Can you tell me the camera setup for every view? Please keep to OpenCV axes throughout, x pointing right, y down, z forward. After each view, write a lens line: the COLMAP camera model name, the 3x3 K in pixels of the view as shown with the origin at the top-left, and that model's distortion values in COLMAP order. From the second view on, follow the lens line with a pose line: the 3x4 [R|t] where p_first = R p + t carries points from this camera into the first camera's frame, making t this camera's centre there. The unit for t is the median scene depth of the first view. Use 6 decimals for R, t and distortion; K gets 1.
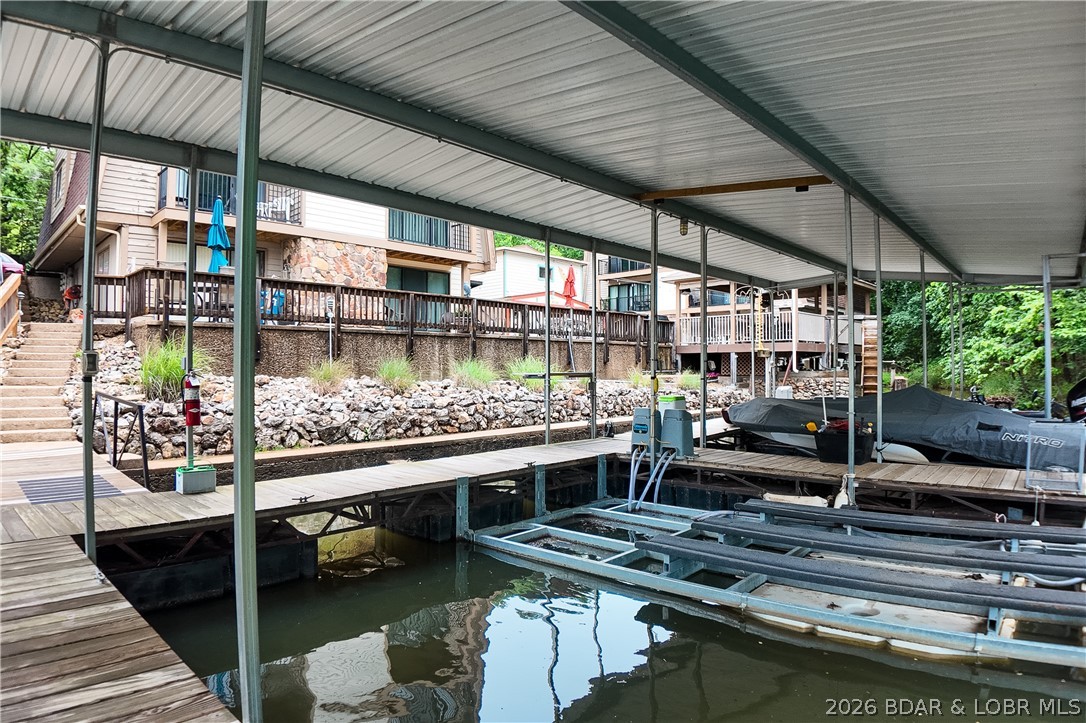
lens RADIAL K [[655.5, 0, 543.0], [0, 655.5, 361.5], [0, 0, 1]] dist [-0.081388, -0.025589]
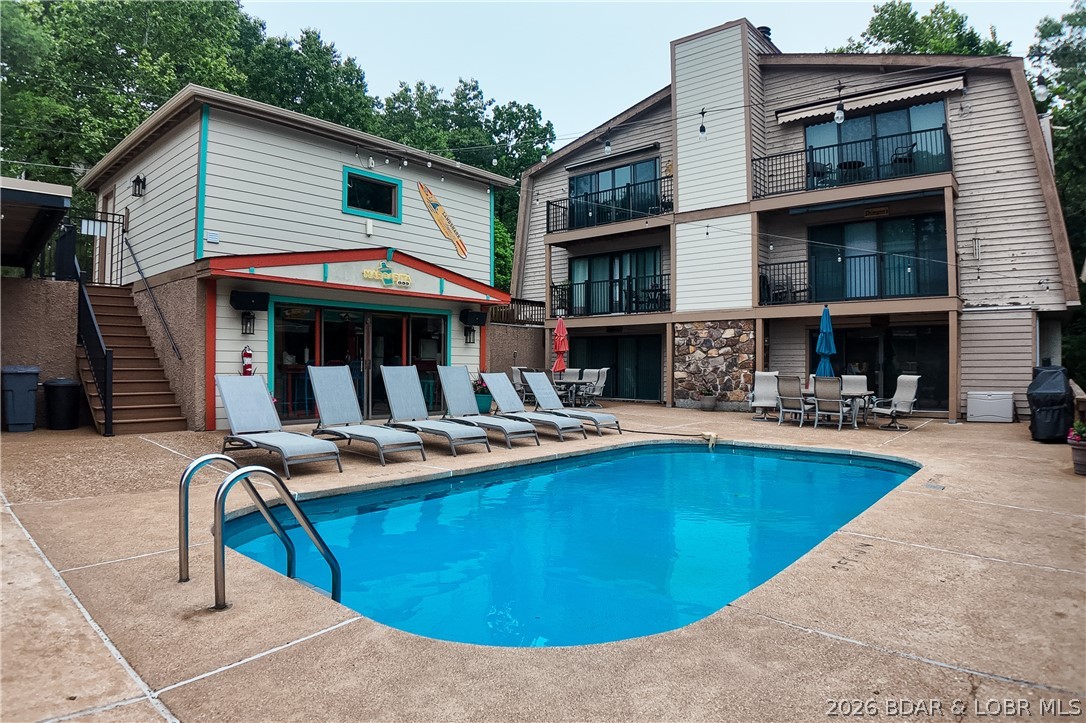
lens RADIAL K [[659.6, 0, 543.0], [0, 659.6, 361.5], [0, 0, 1]] dist [-0.093717, -0.035525]
pose [[0.998918, 0.004628, 0.046276, 0.060663], [-0.004798, 0.999982, 0.003564, -0.042471], [-0.046259, -0.003783, 0.998922, 0.532753]]
